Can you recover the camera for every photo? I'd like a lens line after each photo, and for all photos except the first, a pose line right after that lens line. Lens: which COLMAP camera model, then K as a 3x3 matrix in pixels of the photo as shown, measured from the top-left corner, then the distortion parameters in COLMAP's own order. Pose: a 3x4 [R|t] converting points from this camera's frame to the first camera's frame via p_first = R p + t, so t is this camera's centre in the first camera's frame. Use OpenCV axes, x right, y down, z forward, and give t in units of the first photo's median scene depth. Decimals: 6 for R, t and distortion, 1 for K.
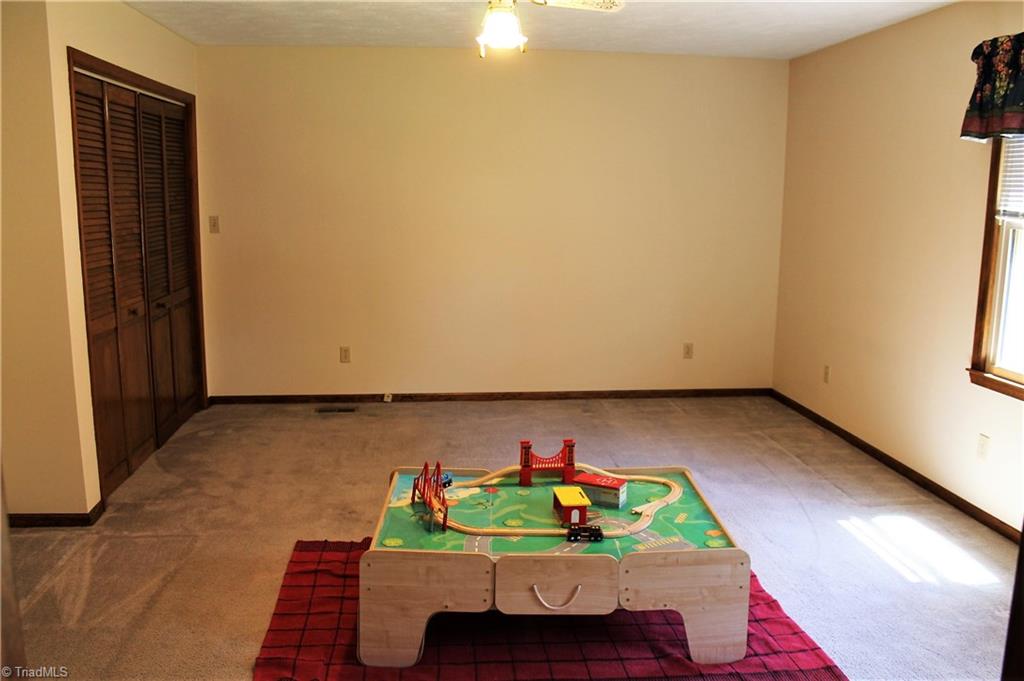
lens RADIAL K [[881.7, 0, 523.2], [0, 881.7, 345.1], [0, 0, 1]] dist [-0.124590, 0.129550]
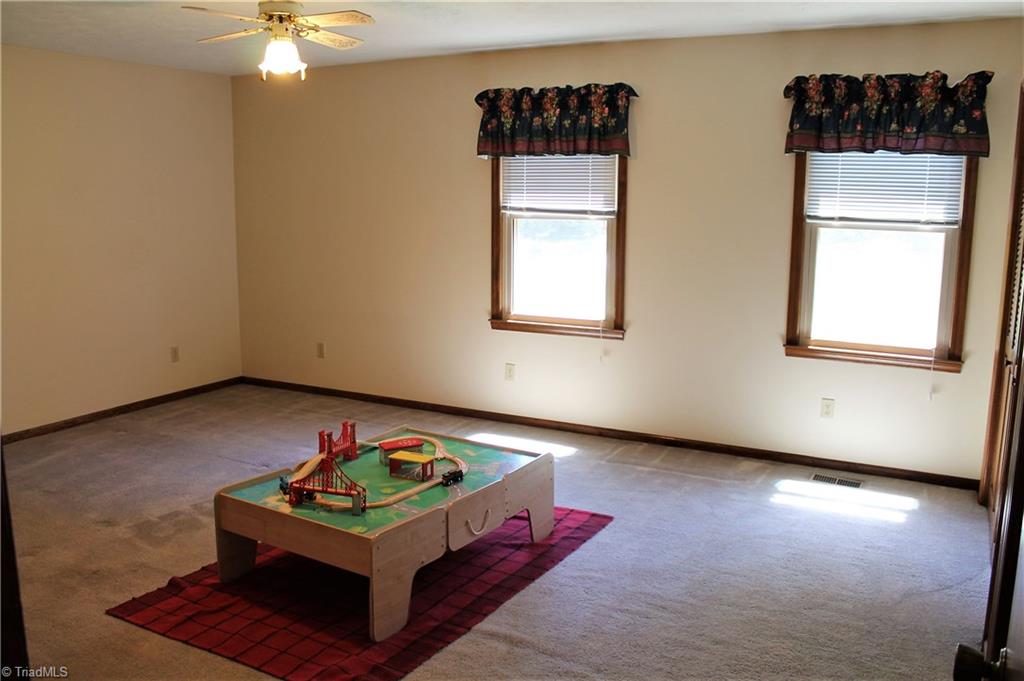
lens RADIAL K [[881.7, 0, 523.2], [0, 881.7, 345.1], [0, 0, 1]] dist [-0.124590, 0.129550]
pose [[0.559203, -0.152101, 0.814959, -0.681144], [0.147337, 0.985610, 0.082853, -0.046235], [-0.815834, 0.073742, 0.573566, 0.148613]]
